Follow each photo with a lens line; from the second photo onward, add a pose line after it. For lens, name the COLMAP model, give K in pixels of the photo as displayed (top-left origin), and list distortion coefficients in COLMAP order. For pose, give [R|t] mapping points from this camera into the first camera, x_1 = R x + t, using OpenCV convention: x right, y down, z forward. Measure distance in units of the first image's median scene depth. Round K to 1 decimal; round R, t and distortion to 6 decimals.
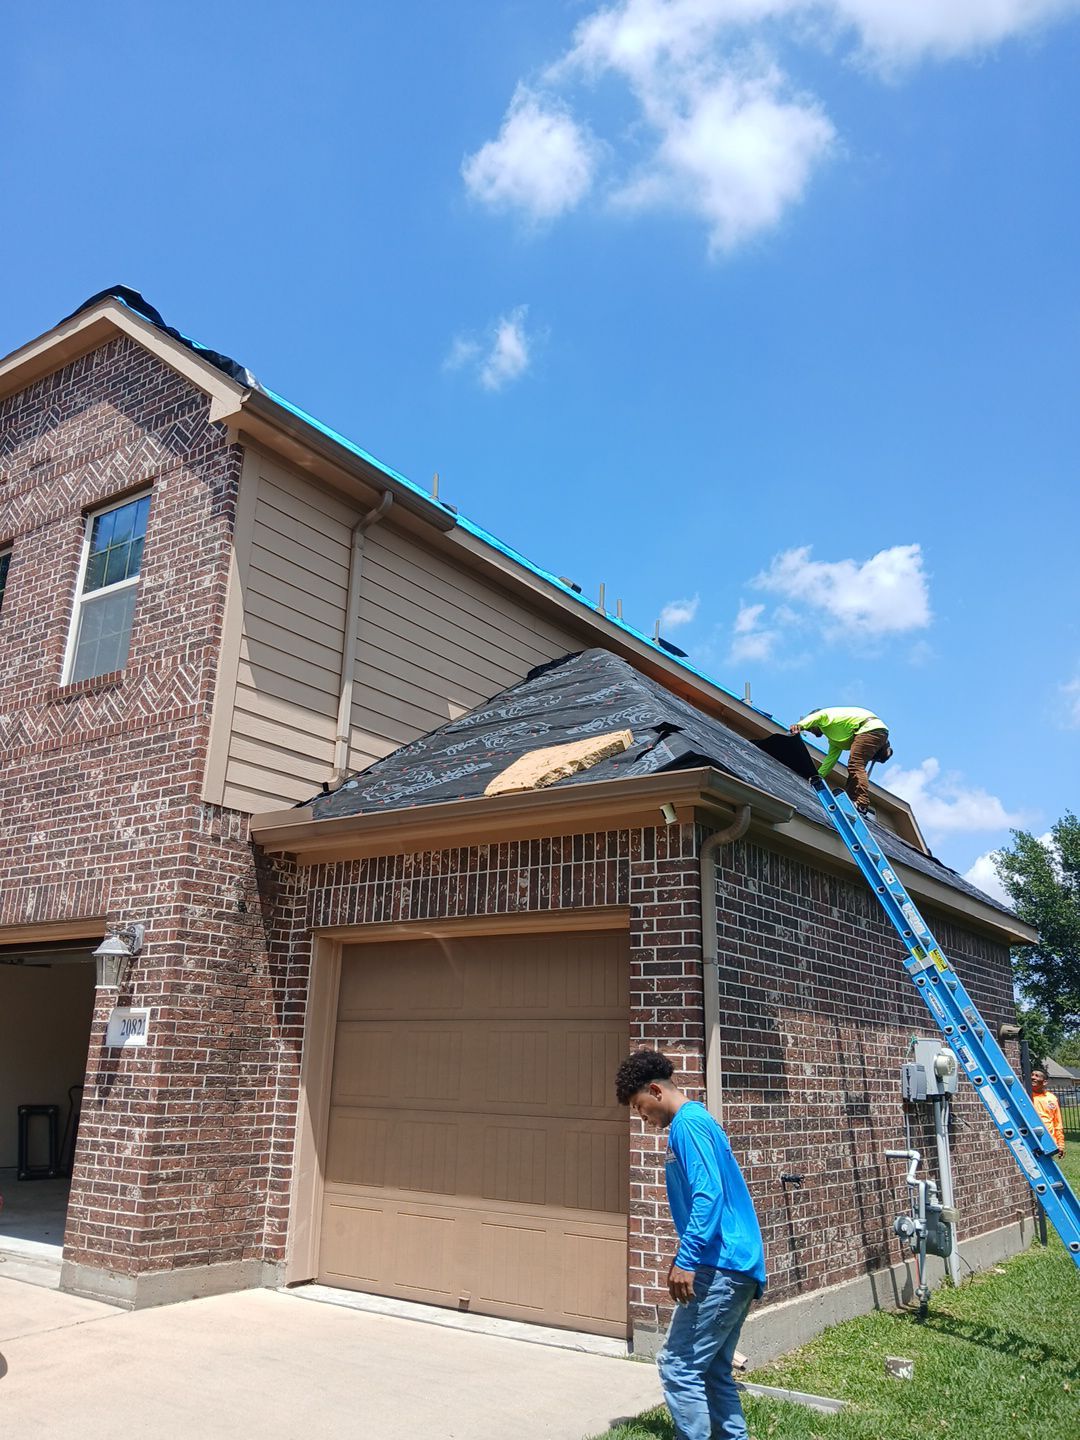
lens RADIAL K [[1143.2, 0, 541.3], [0, 1143.2, 705.7], [0, 0, 1]] dist [0.053450, -0.143579]
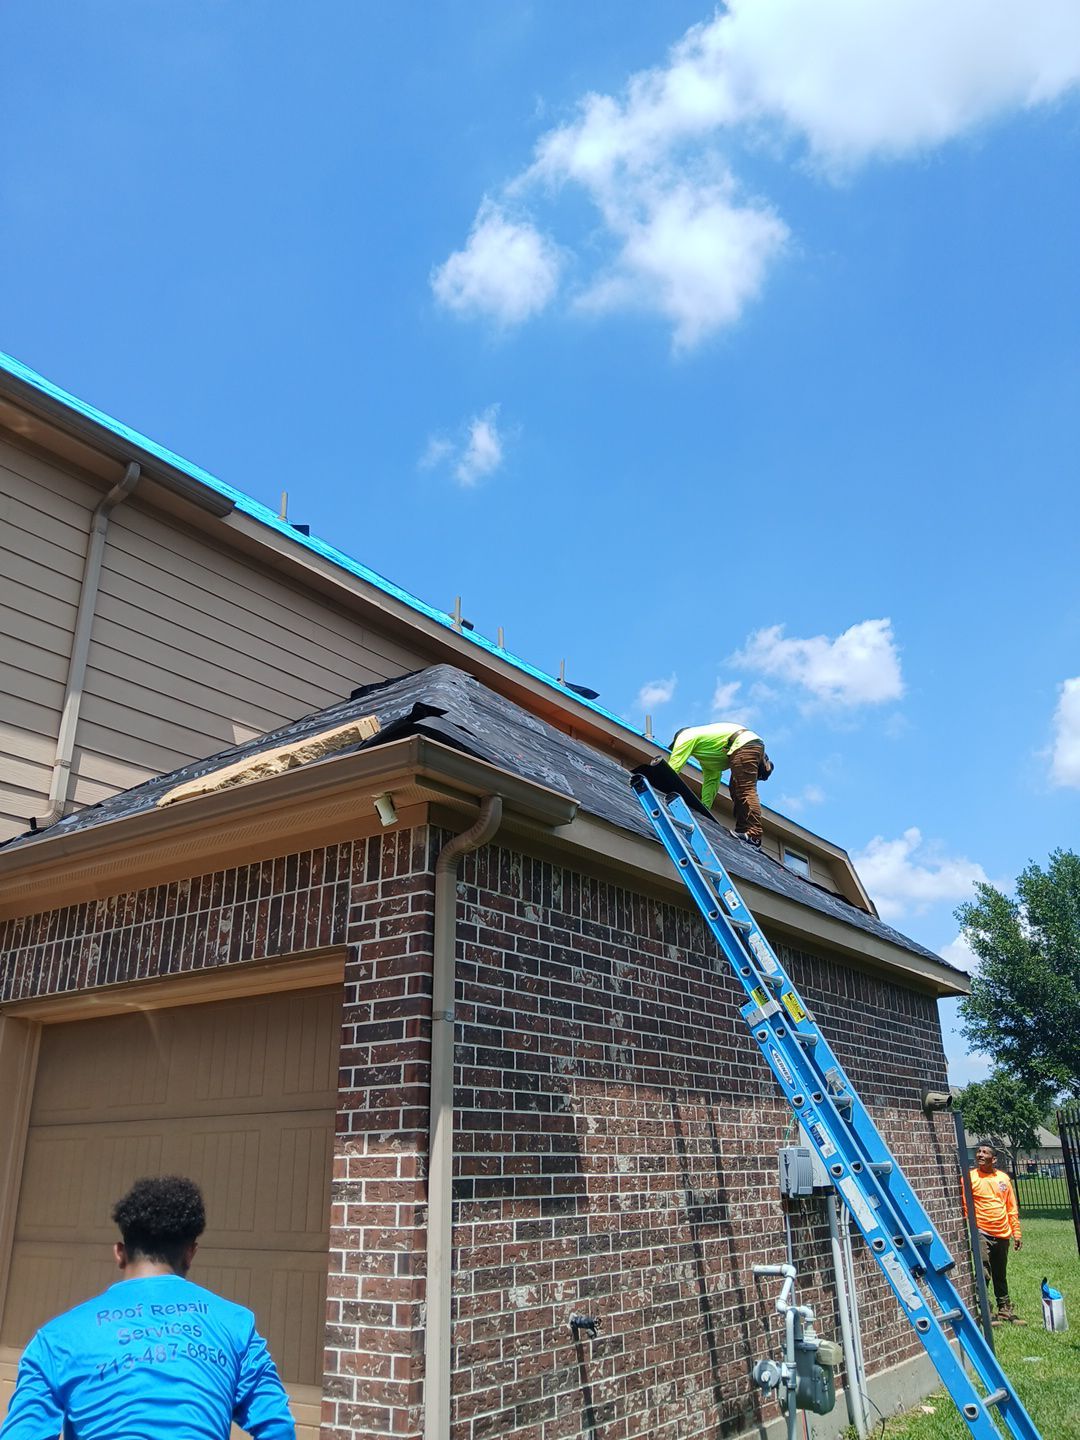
lens RADIAL K [[1126.9, 0, 577.1], [0, 1126.9, 716.5], [0, 0, 1]] dist [0.045645, -0.129084]
pose [[0.998596, -0.037877, 0.037036, 0.170969], [0.040391, 0.996752, -0.069672, 0.073210], [-0.034277, 0.071070, 0.996882, 0.235098]]
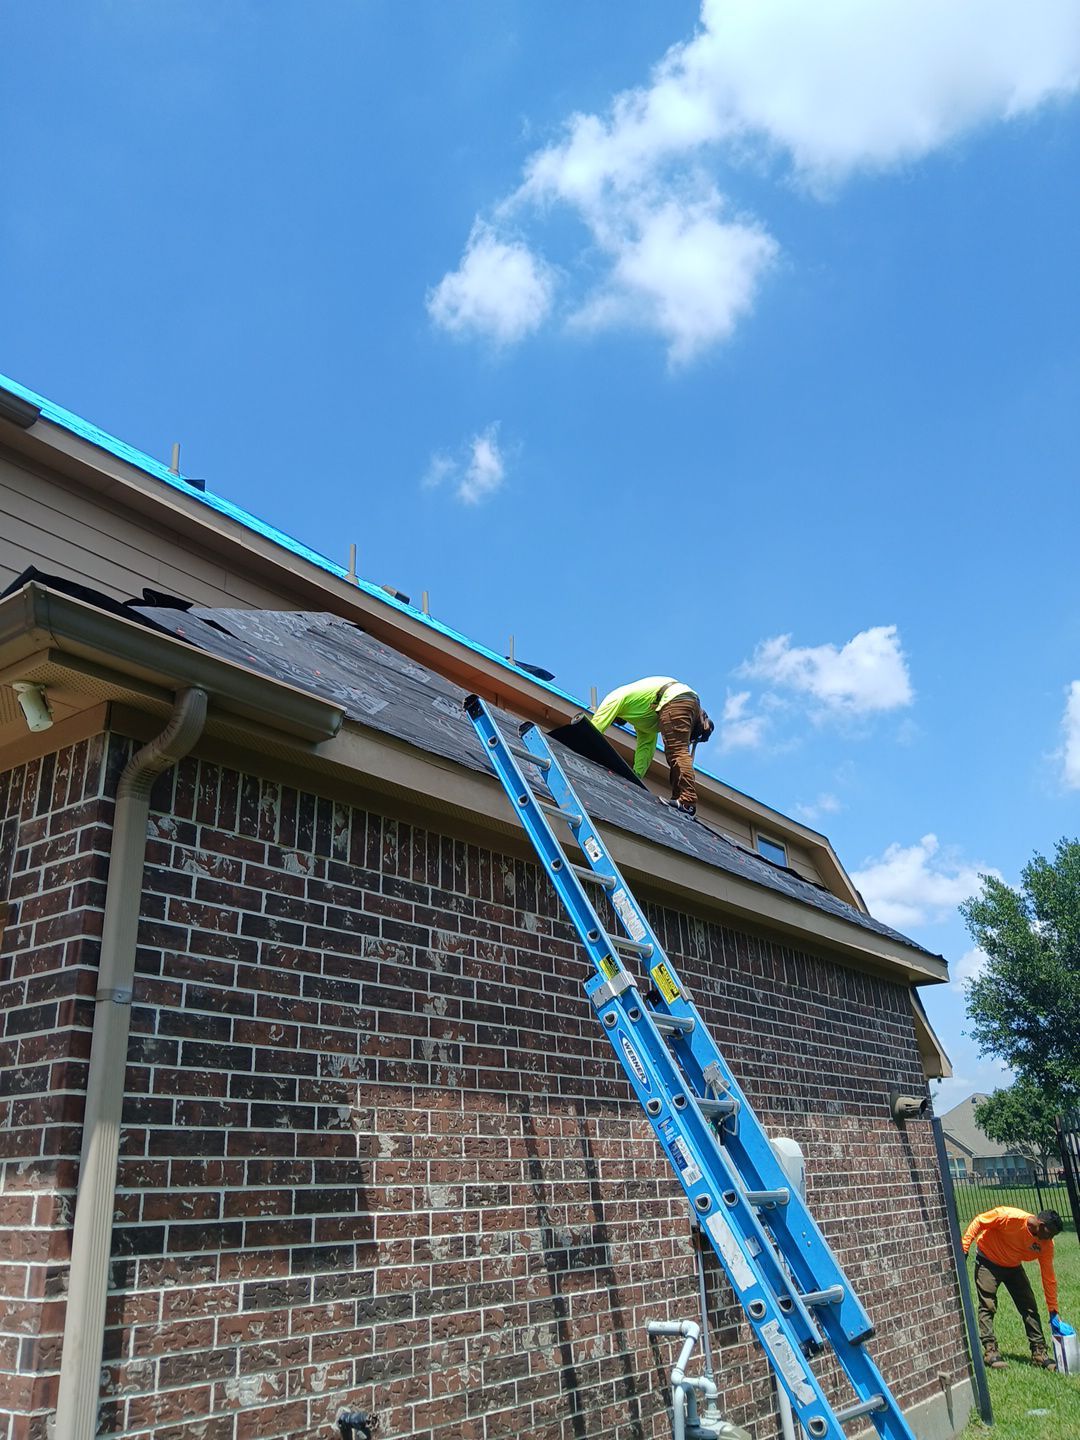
lens RADIAL K [[1063.4, 0, 601.4], [0, 1063.4, 695.9], [0, 0, 1]] dist [0.028677, -0.074009]
pose [[0.997825, -0.062354, 0.021388, 0.290316], [0.064458, 0.990862, -0.118477, 0.130853], [-0.013806, 0.119598, 0.992726, 0.419802]]
